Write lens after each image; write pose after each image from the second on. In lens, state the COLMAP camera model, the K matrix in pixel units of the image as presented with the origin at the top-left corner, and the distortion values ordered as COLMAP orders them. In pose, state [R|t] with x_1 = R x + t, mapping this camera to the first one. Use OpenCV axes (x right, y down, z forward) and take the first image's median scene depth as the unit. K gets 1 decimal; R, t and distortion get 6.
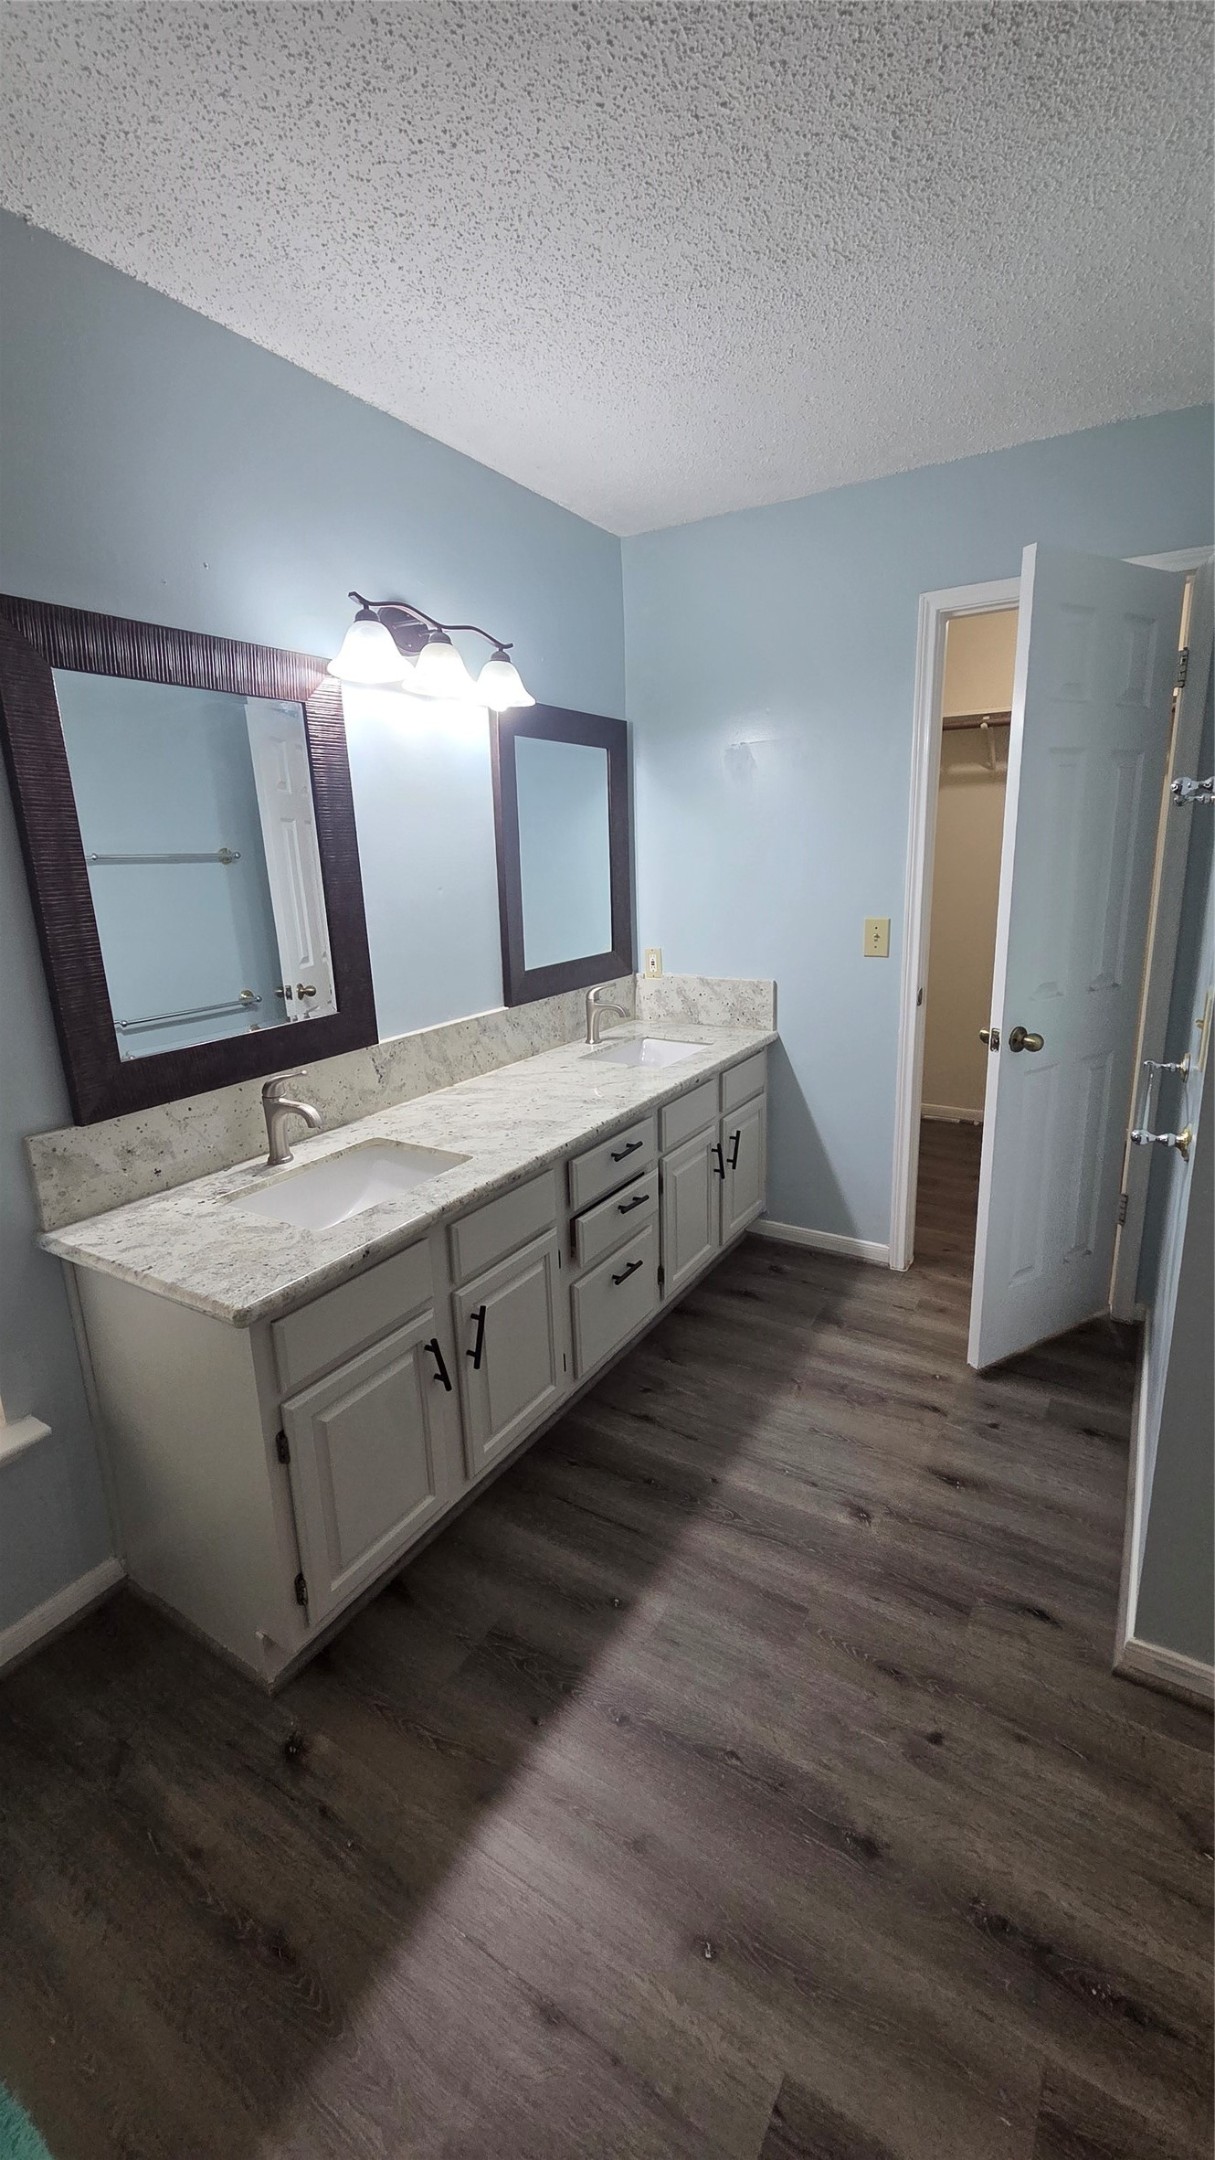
lens RADIAL K [[881.5, 0, 616.1], [0, 881.5, 1059.3], [0, 0, 1]] dist [0.001548, -0.000245]
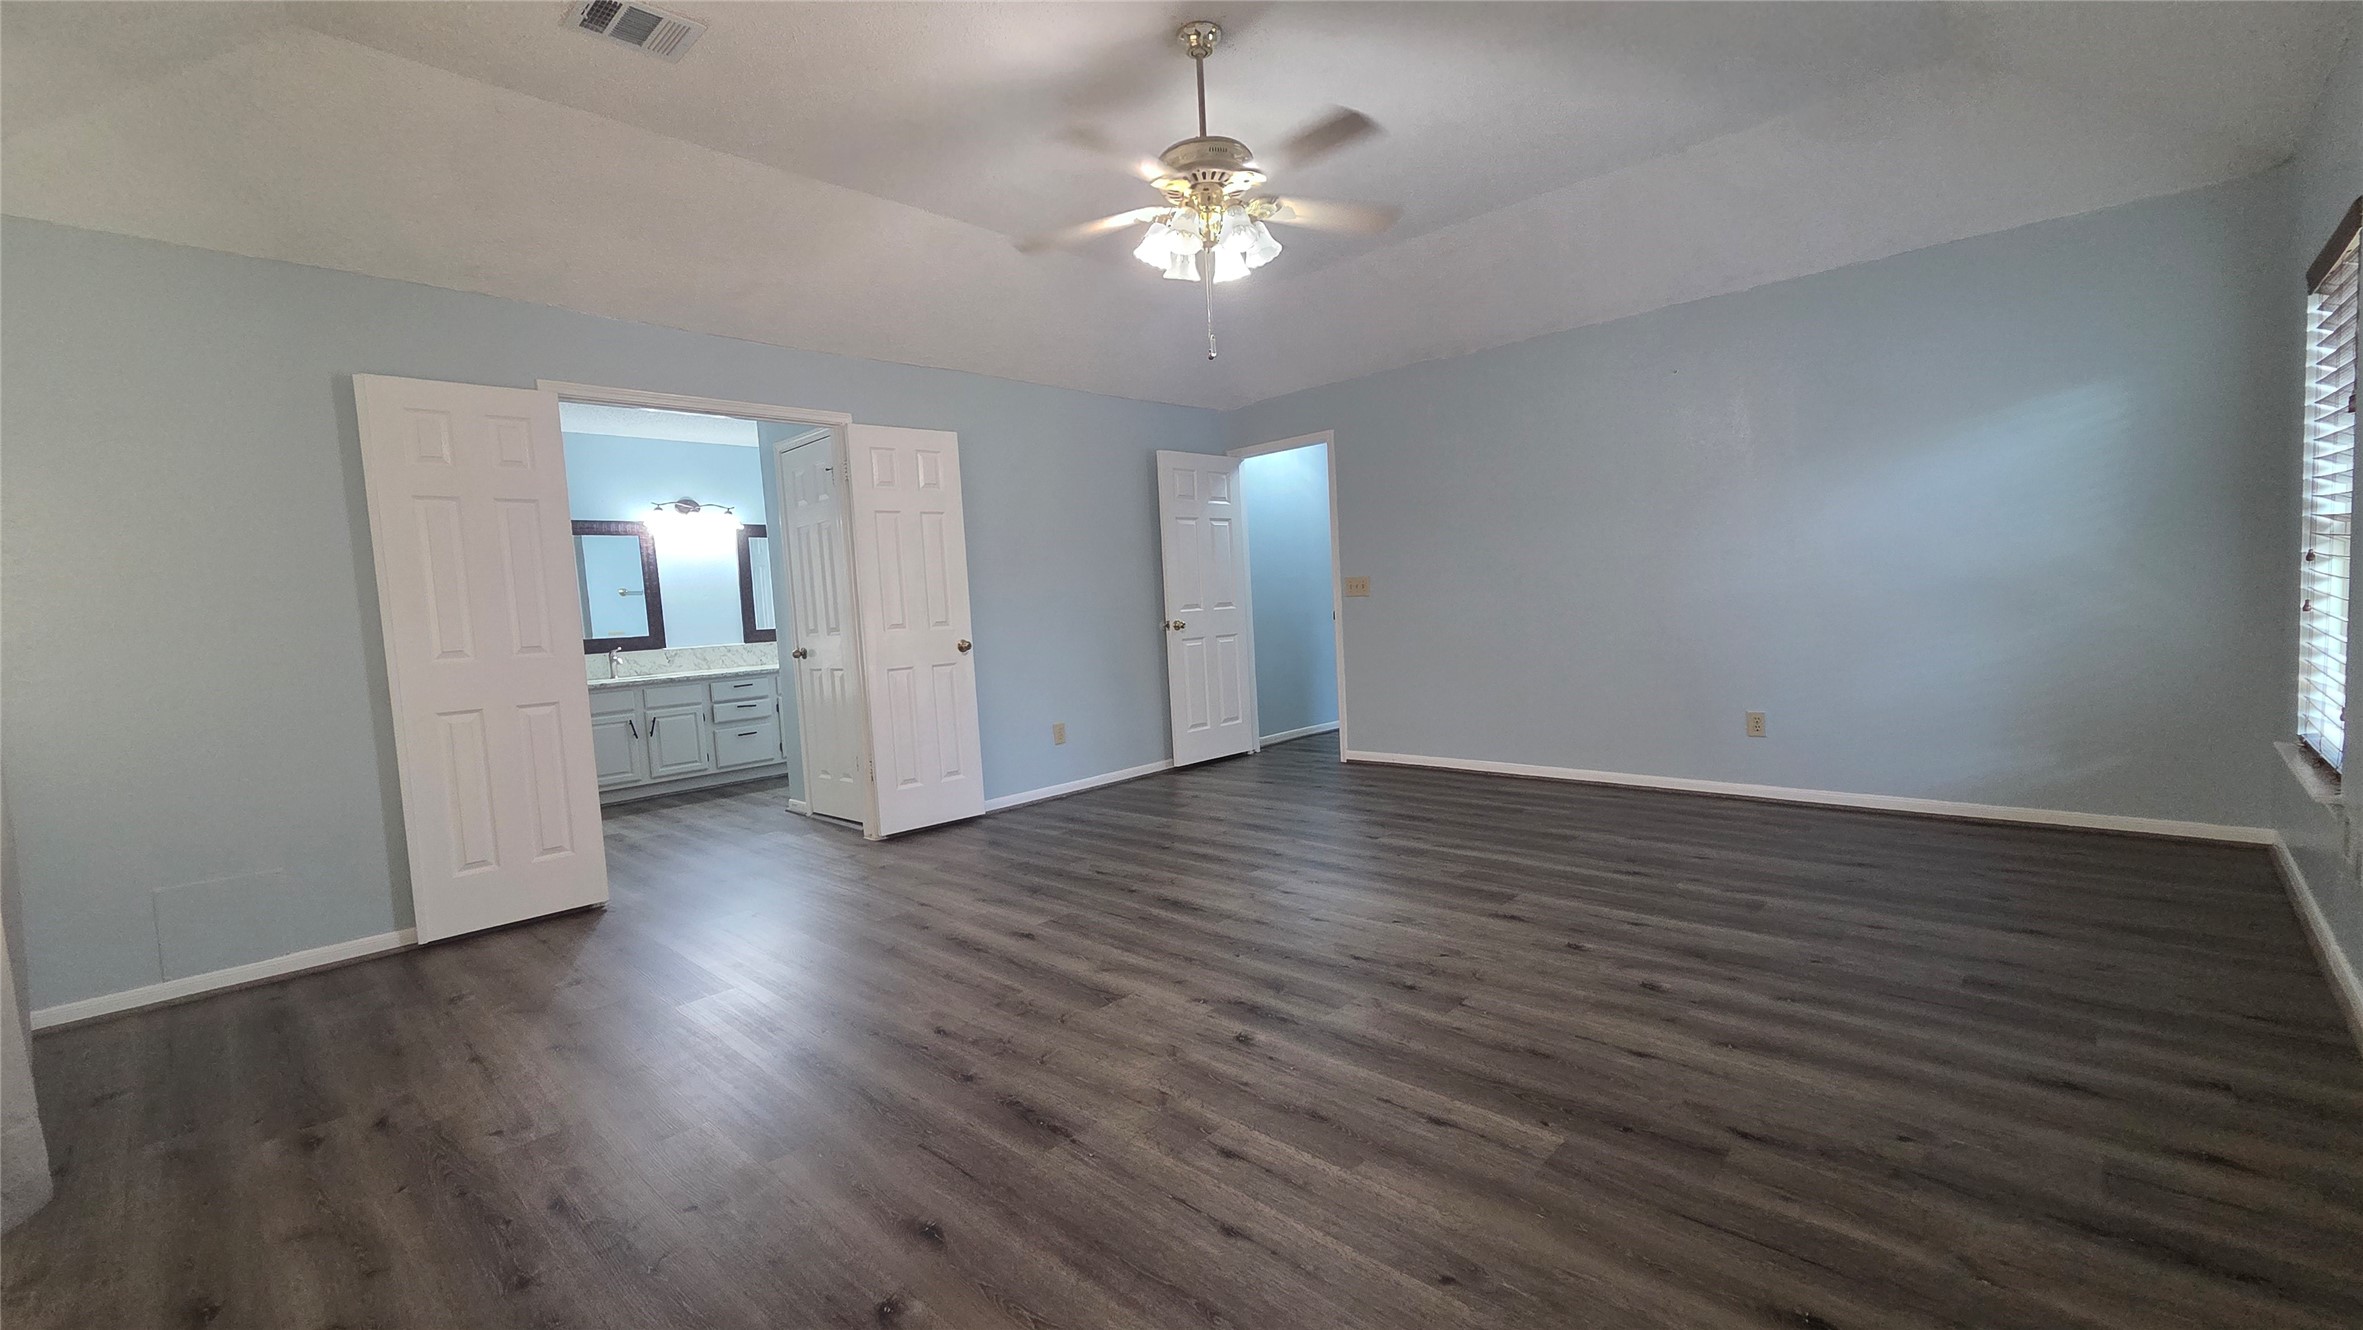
lens RADIAL K [[964.8, 0, 1183.5], [0, 964.8, 666.8], [0, 0, 1]] dist [0.003352, 0.000589]
pose [[0.981272, -0.007782, -0.192468, 2.077451], [-0.022458, 0.987748, -0.154435, 0.512955], [0.191312, 0.155865, 0.969075, -1.780703]]
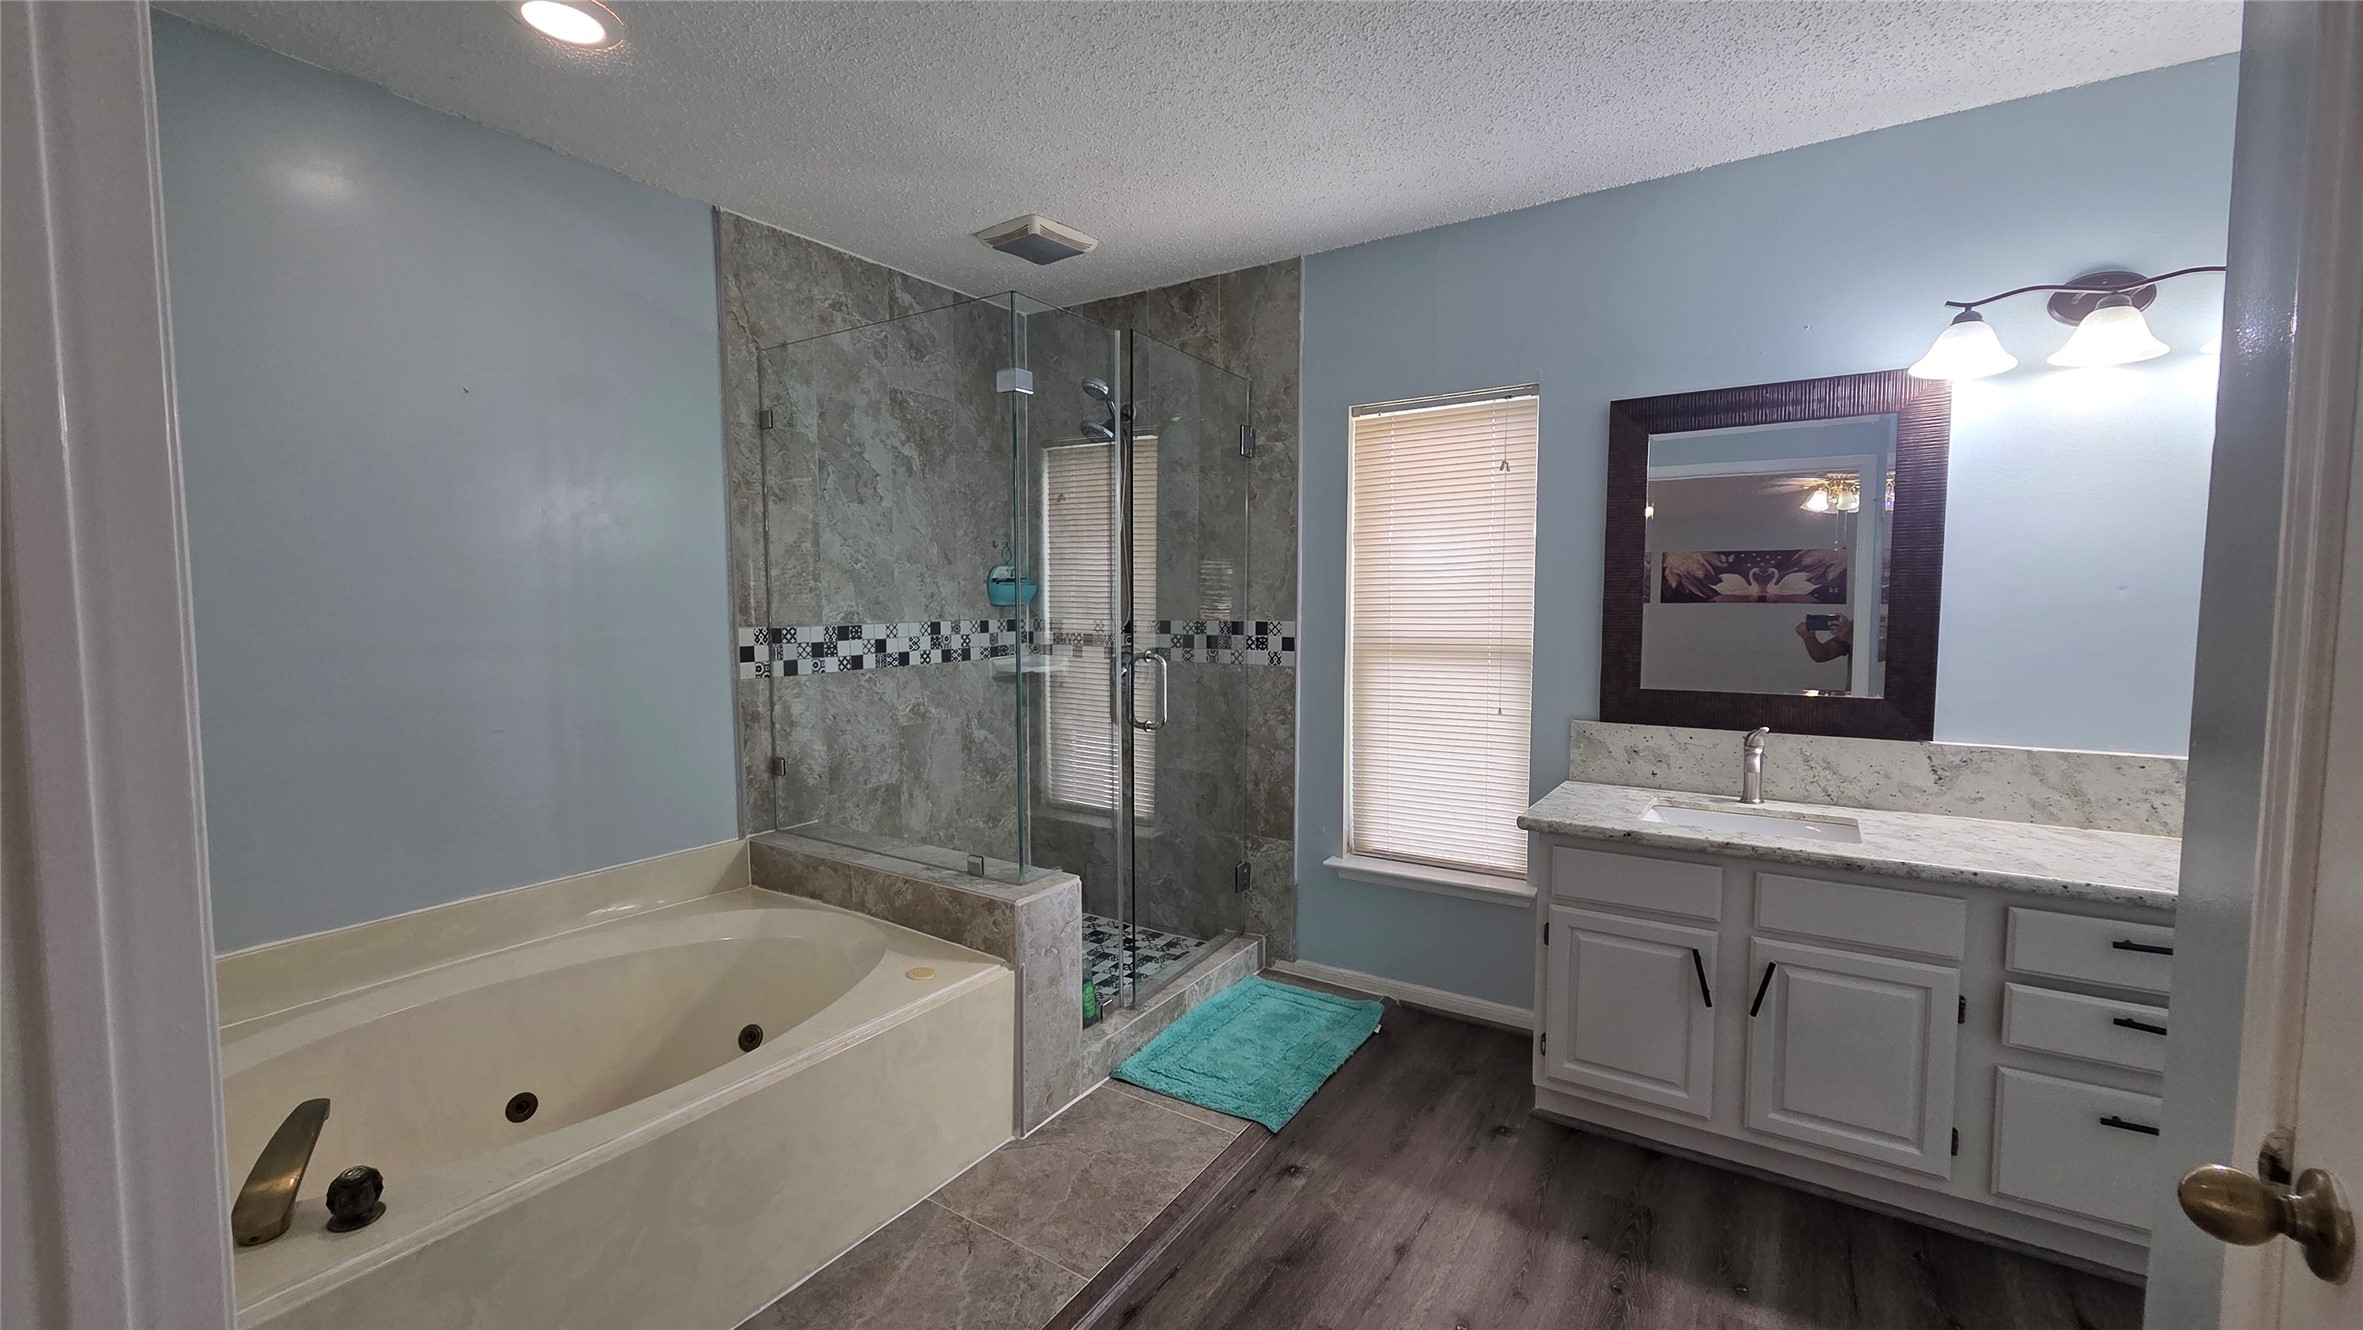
lens RADIAL K [[964.8, 0, 1175.1], [0, 964.8, 681.6], [0, 0, 1]] dist [0.003352, 0.000589]
pose [[-0.021589, 0.112668, -0.993398, 0.836028], [-0.233196, 0.965655, 0.114590, -0.009342], [0.972190, 0.234131, 0.005426, 0.188640]]
